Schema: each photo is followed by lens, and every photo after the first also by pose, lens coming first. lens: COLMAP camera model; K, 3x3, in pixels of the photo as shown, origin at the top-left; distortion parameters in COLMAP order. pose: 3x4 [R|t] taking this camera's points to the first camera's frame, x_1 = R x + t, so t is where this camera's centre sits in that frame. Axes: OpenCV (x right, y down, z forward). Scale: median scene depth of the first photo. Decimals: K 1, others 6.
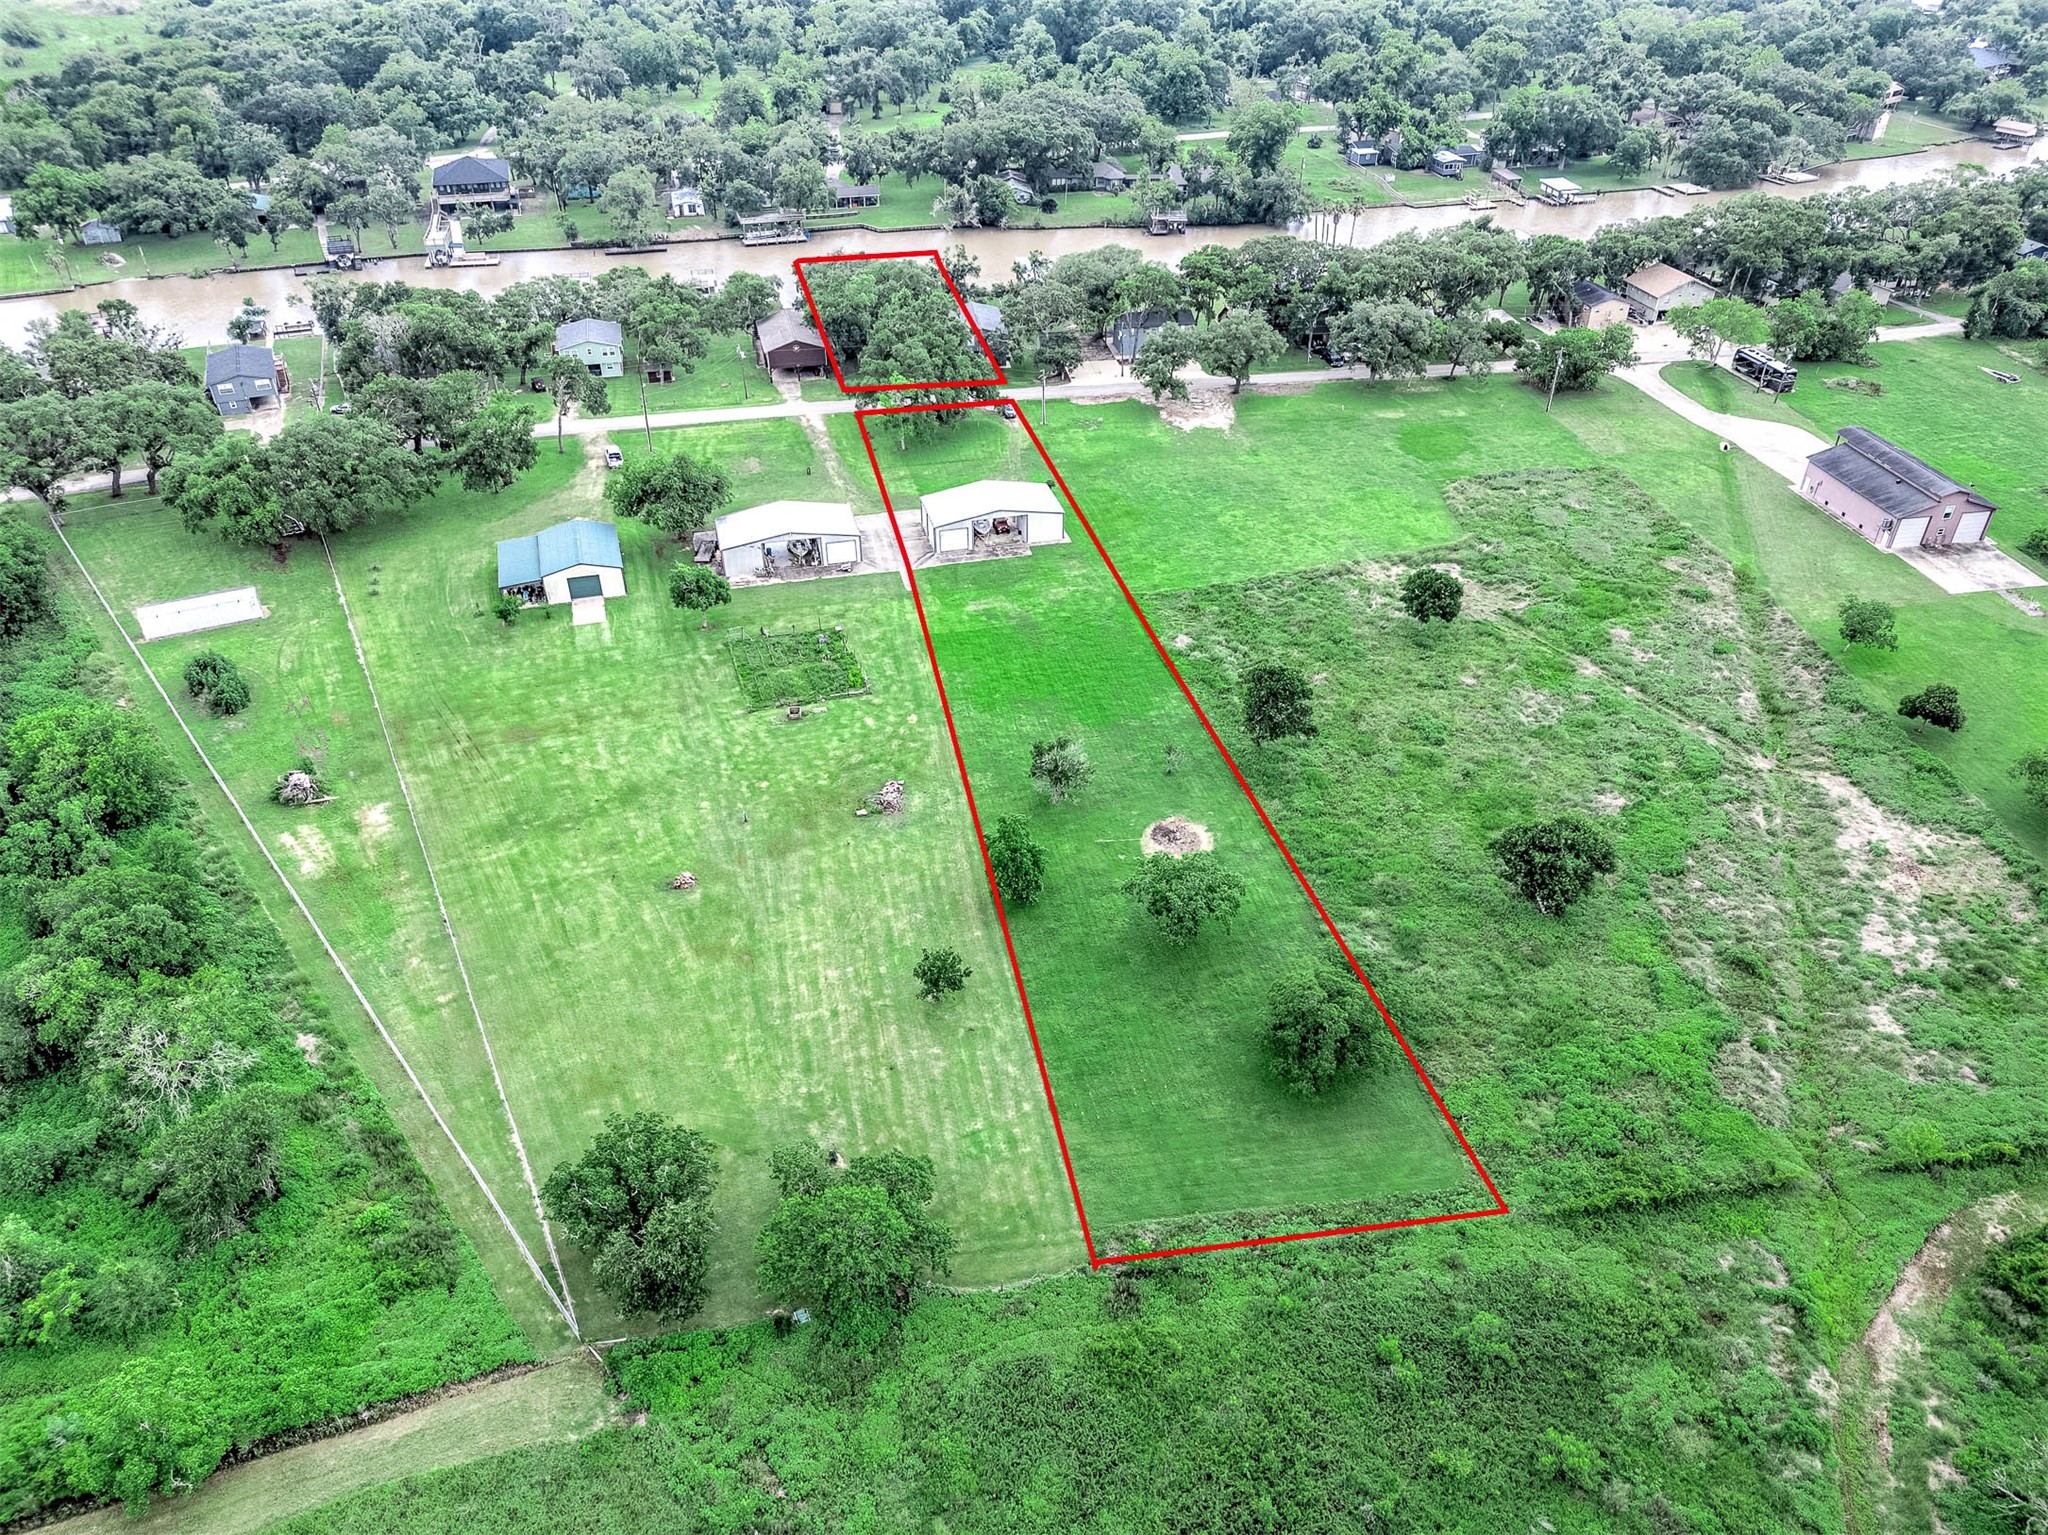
lens RADIAL K [[1441.6, 0, 1024.0], [0, 1441.6, 767.5], [0, 0, 1]] dist [0.063277, -0.057993]
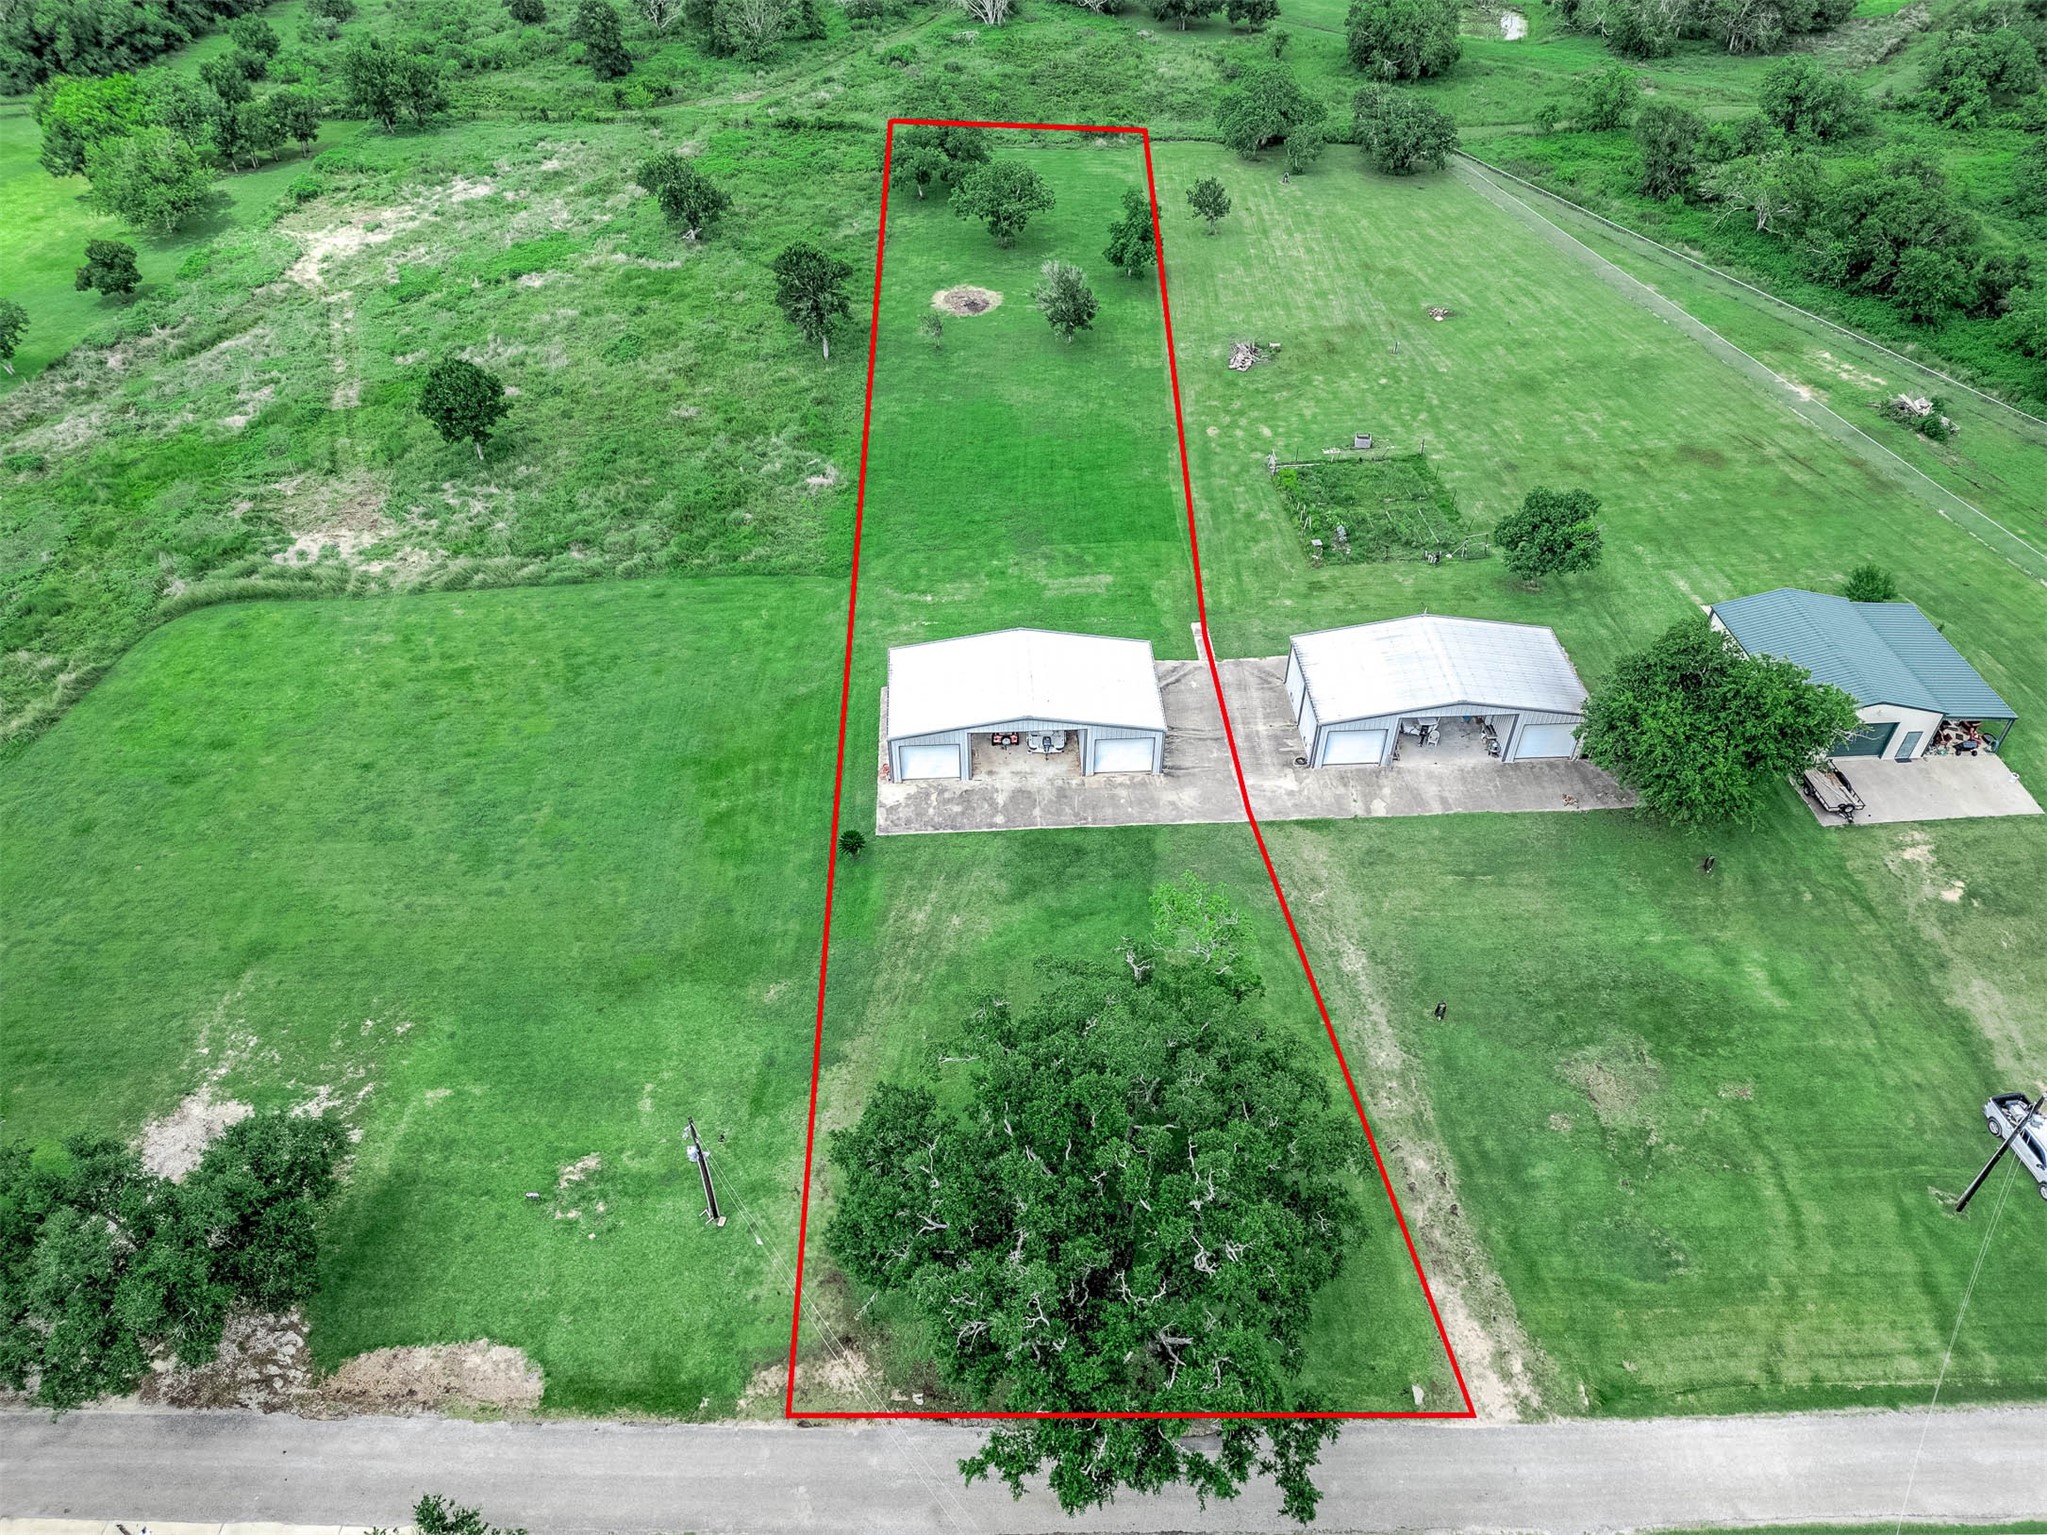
lens RADIAL K [[1440.9, 0, 1023.5], [0, 1440.9, 767.5], [0, 0, 1]] dist [0.063277, -0.057993]
pose [[-0.980215, -0.138864, 0.141050, -0.106013], [0.107009, 0.227711, 0.967831, -0.732803], [-0.166515, 0.963776, -0.208346, 1.277269]]
